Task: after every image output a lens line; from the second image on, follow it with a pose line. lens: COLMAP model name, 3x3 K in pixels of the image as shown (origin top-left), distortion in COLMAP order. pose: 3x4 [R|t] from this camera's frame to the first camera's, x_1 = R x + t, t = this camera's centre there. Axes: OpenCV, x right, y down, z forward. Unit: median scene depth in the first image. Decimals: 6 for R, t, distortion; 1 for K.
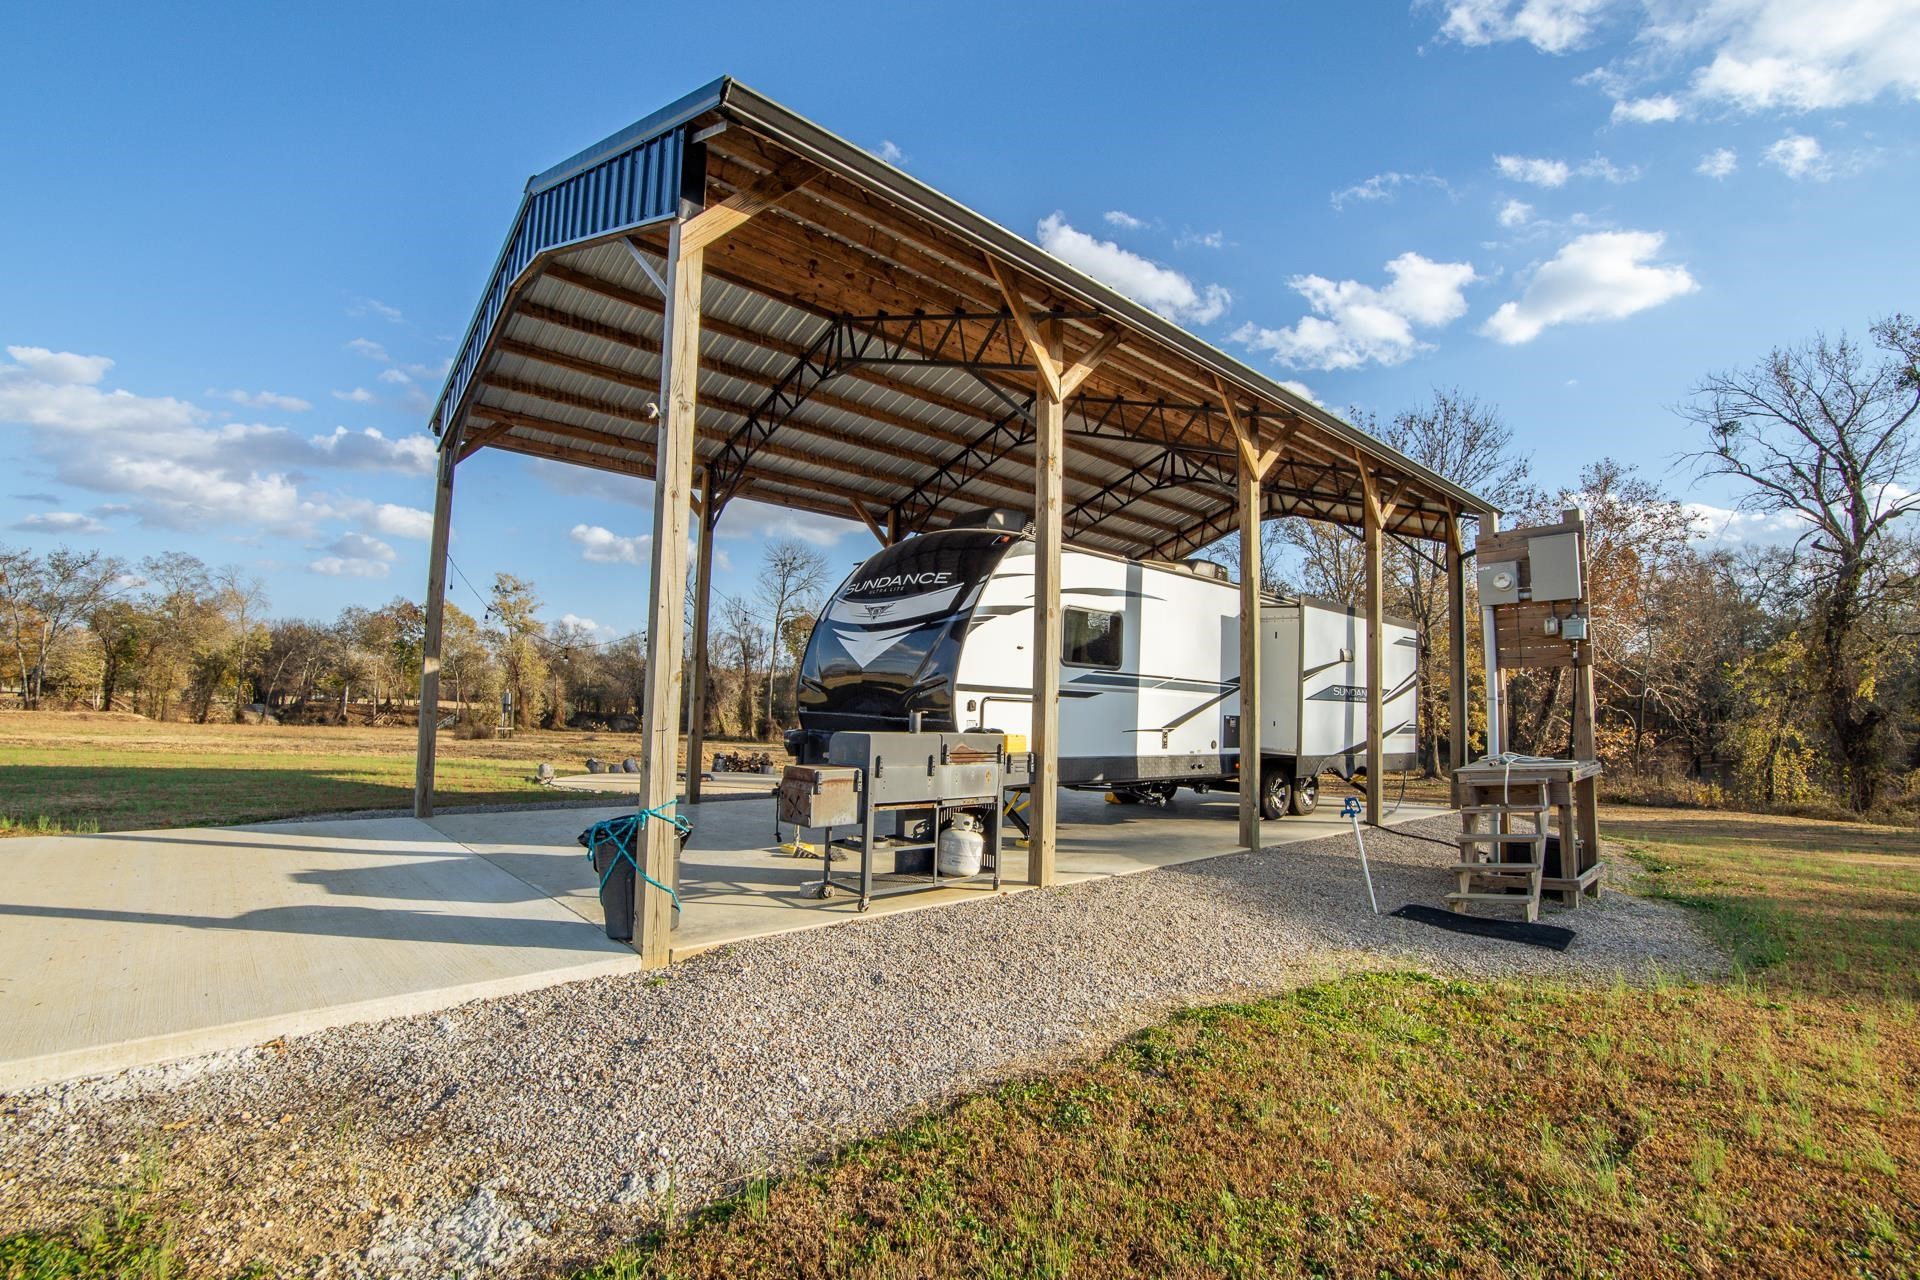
lens RADIAL K [[855.2, 0, 962.1], [0, 855.2, 648.7], [0, 0, 1]] dist [-0.035231, 0.007062]
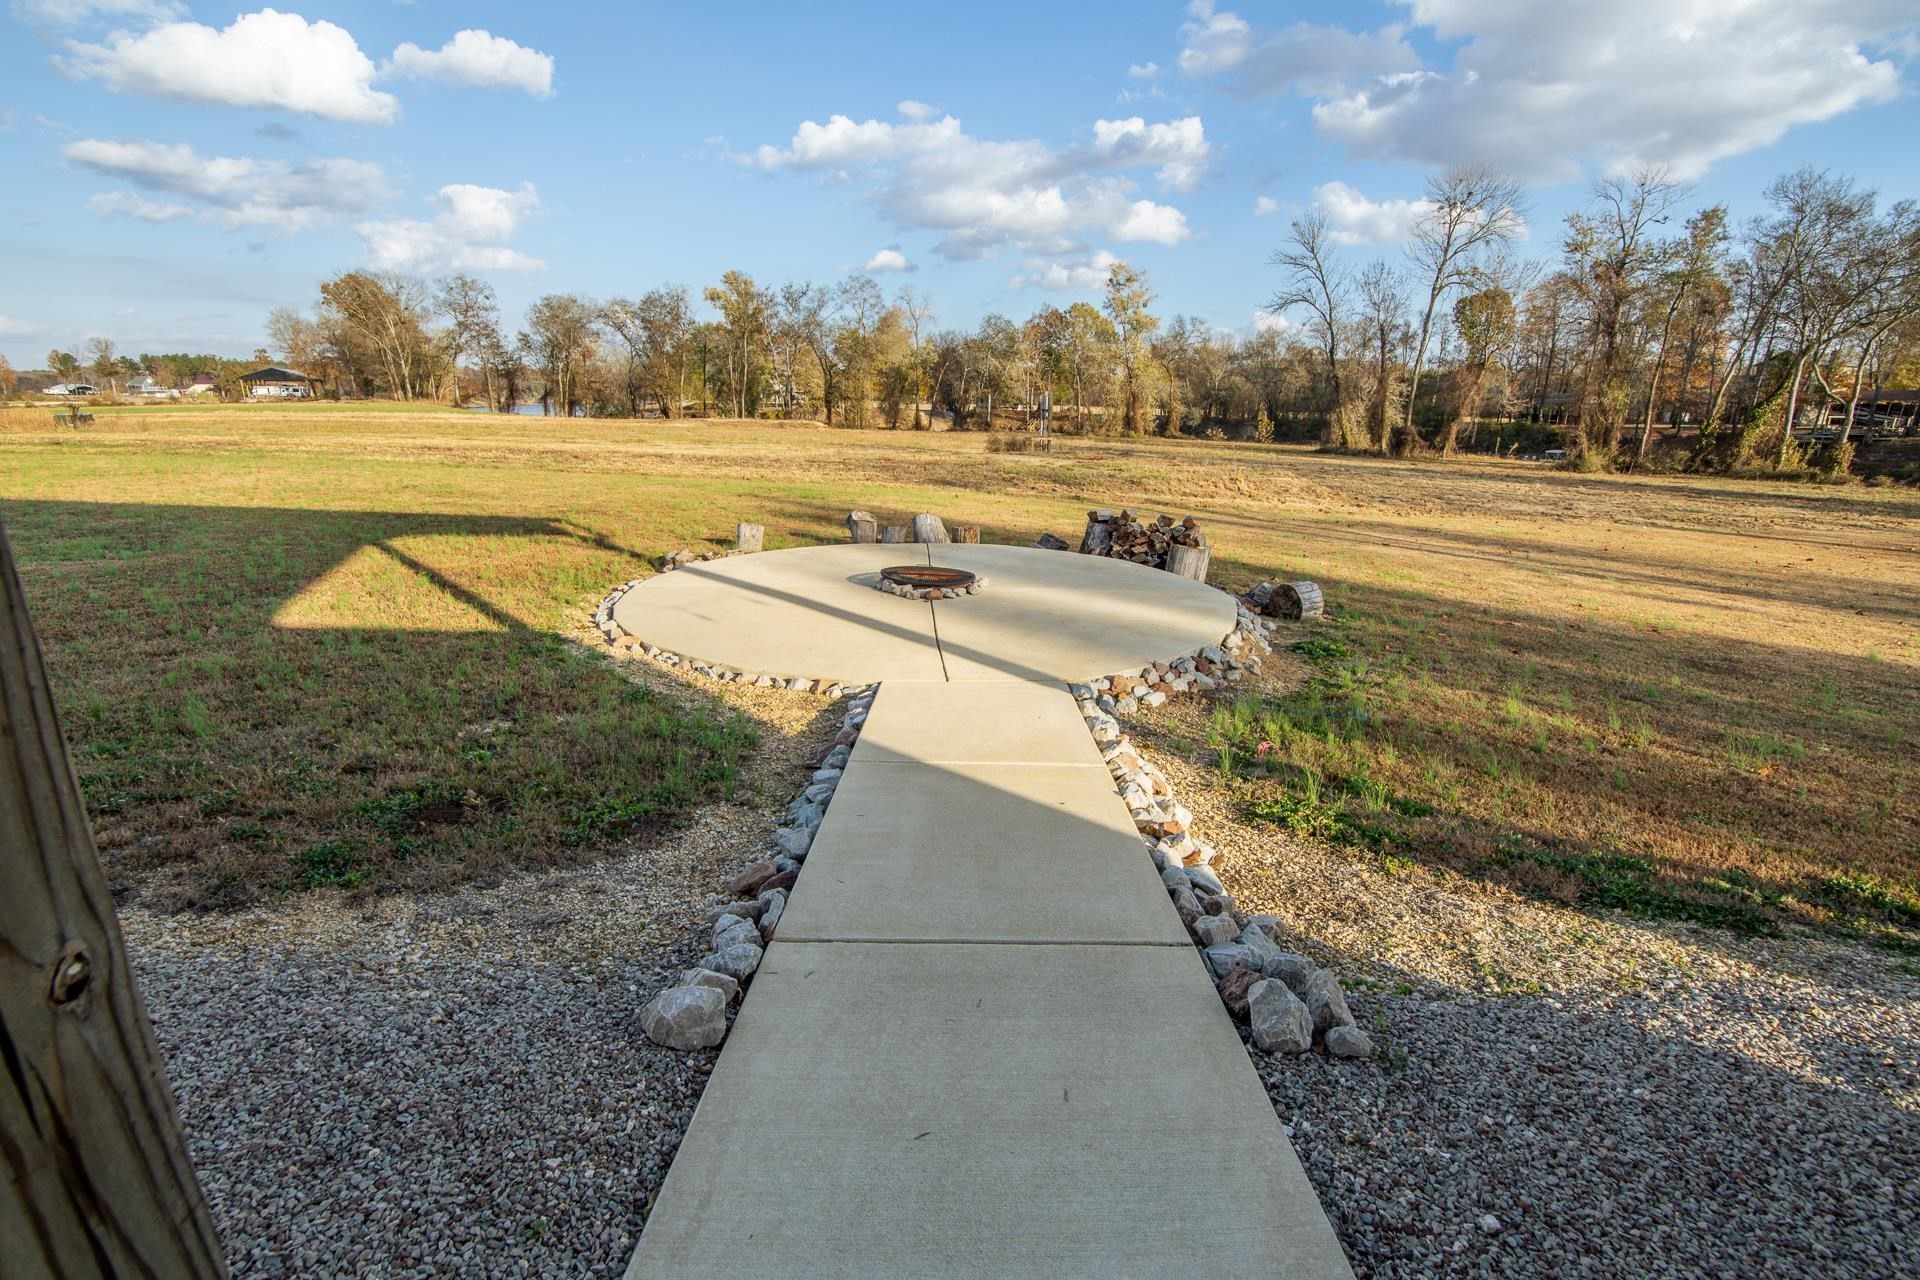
lens RADIAL K [[855.2, 0, 960.3], [0, 855.2, 655.6], [0, 0, 1]] dist [-0.035231, 0.007062]
pose [[0.751658, 0.175206, -0.635856, -0.022096], [0.052201, 0.945244, 0.322164, 0.031137], [0.657484, -0.275349, 0.701354, 0.453900]]
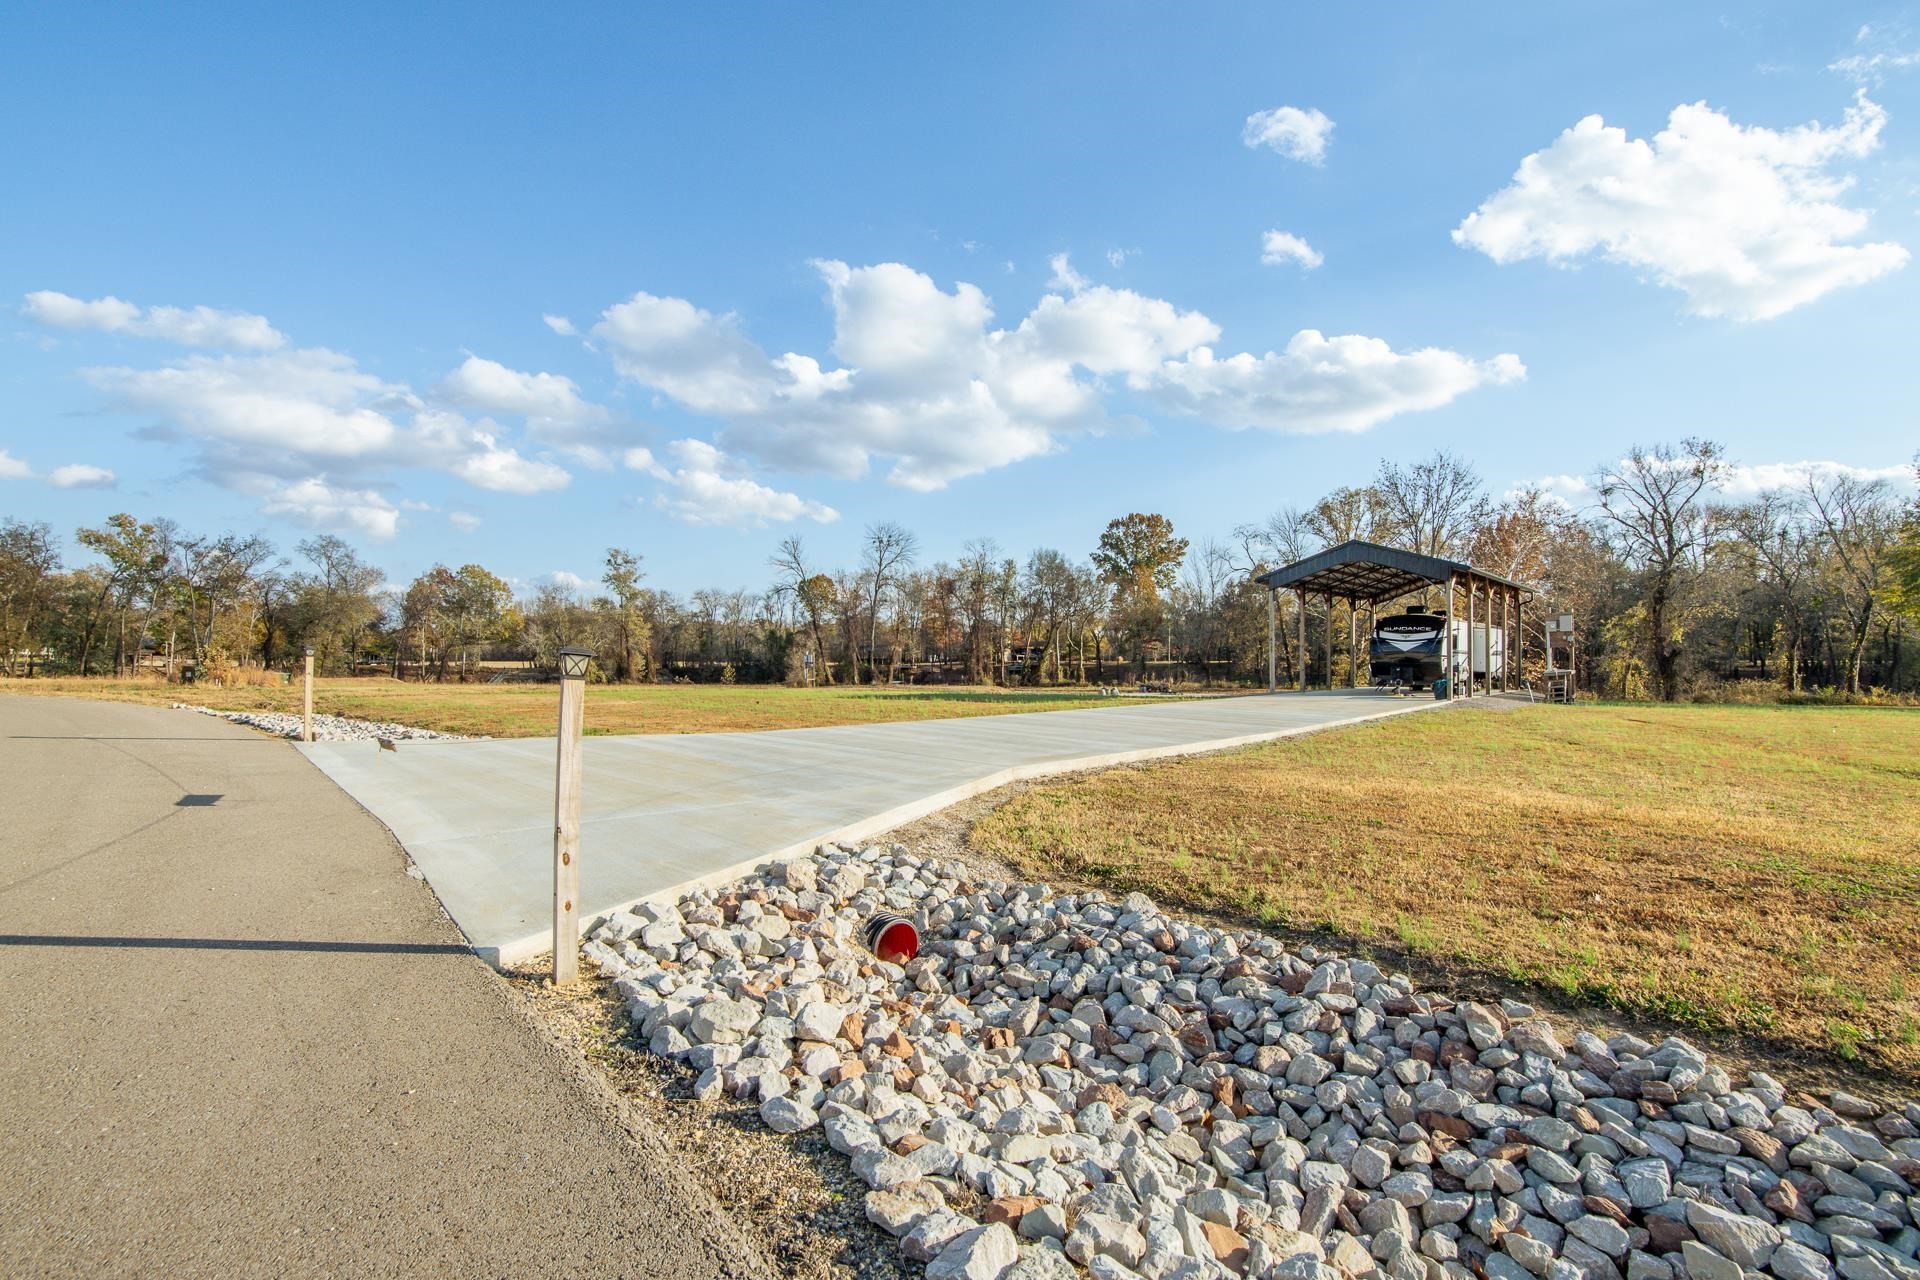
lens RADIAL K [[855.2, 0, 956.7], [0, 855.2, 645.5], [0, 0, 1]] dist [-0.035231, 0.007062]
pose [[0.995939, -0.021762, 0.087357, -0.688792], [0.016525, 0.998047, 0.060236, -0.074834], [-0.088497, -0.058548, 0.994354, -0.743780]]
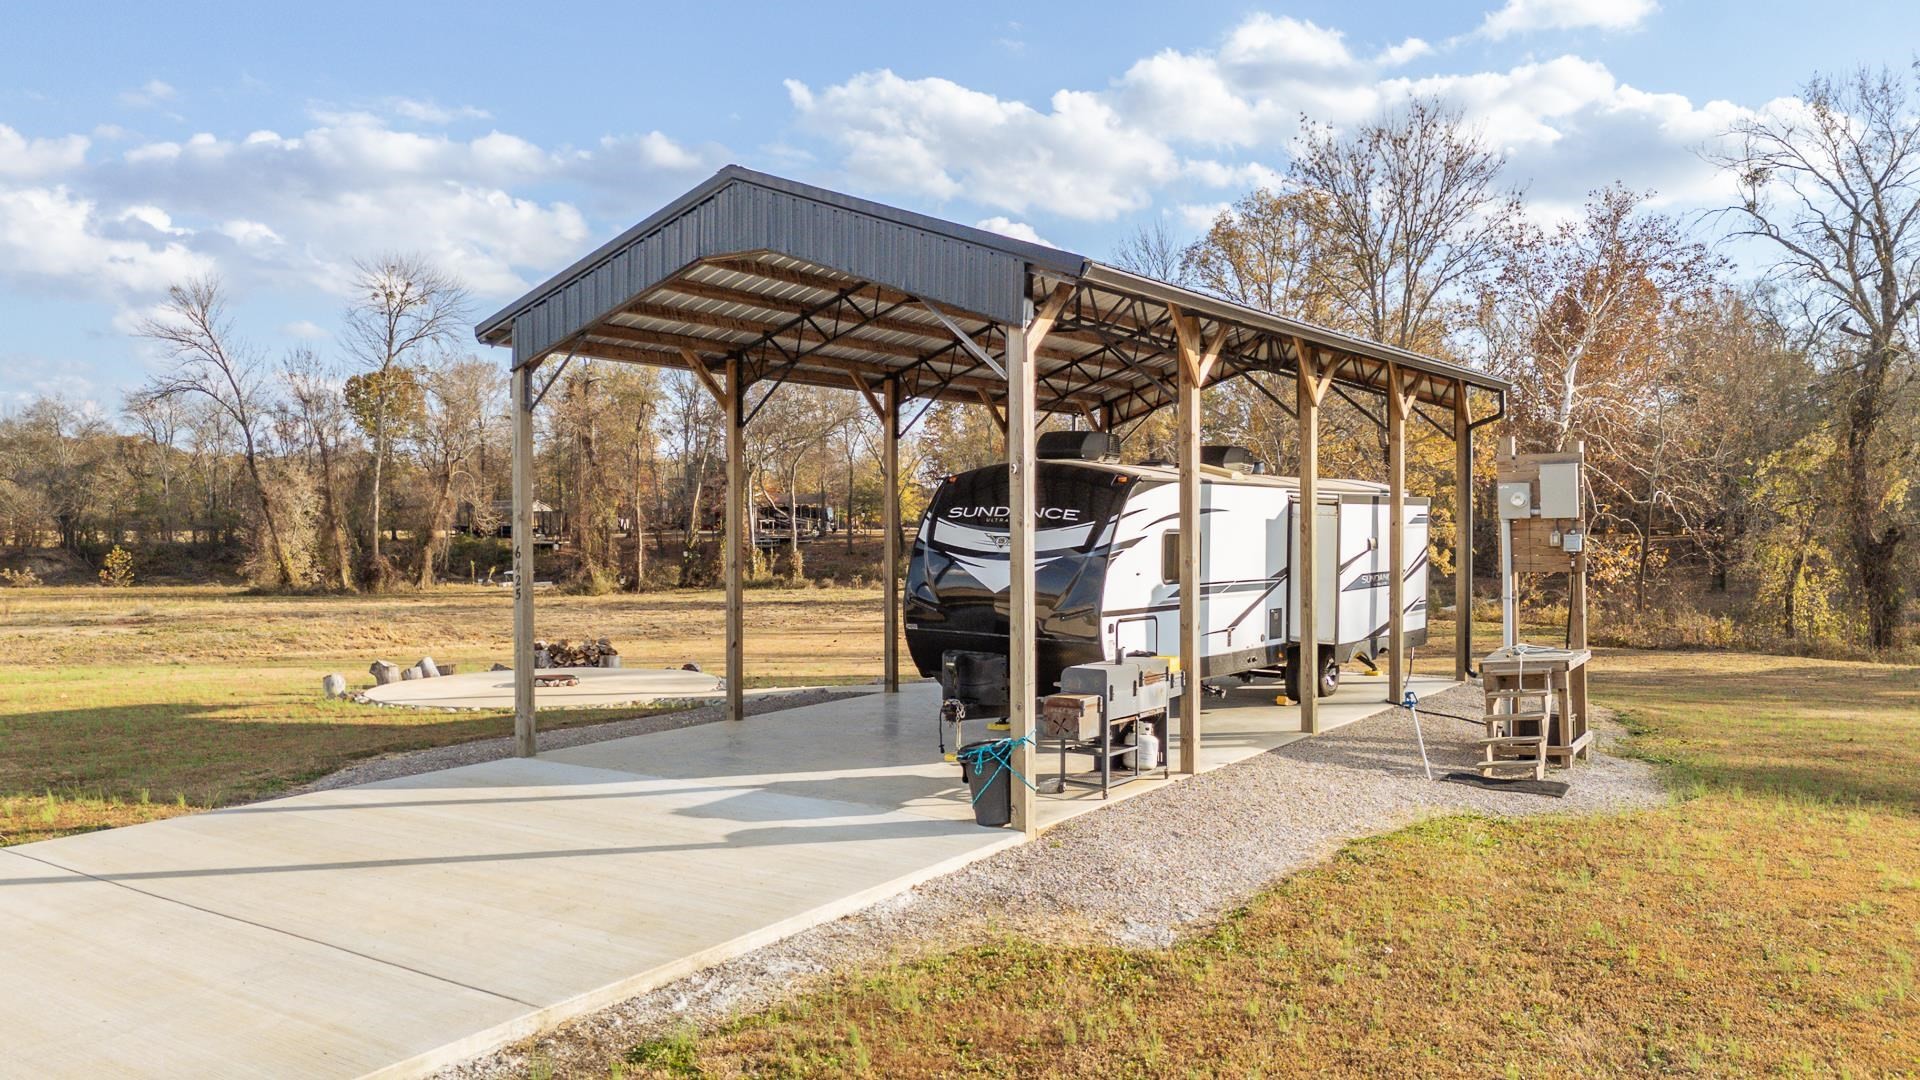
lens RADIAL K [[1409.1, 0, 969.2], [0, 1409.1, 519.8], [0, 0, 1]] dist [0.067136, -0.065827]
pose [[0.973516, -0.027758, 0.226926, -0.151494], [0.009861, 0.996776, 0.079626, -0.058945], [-0.228404, -0.075279, 0.970652, -0.205275]]
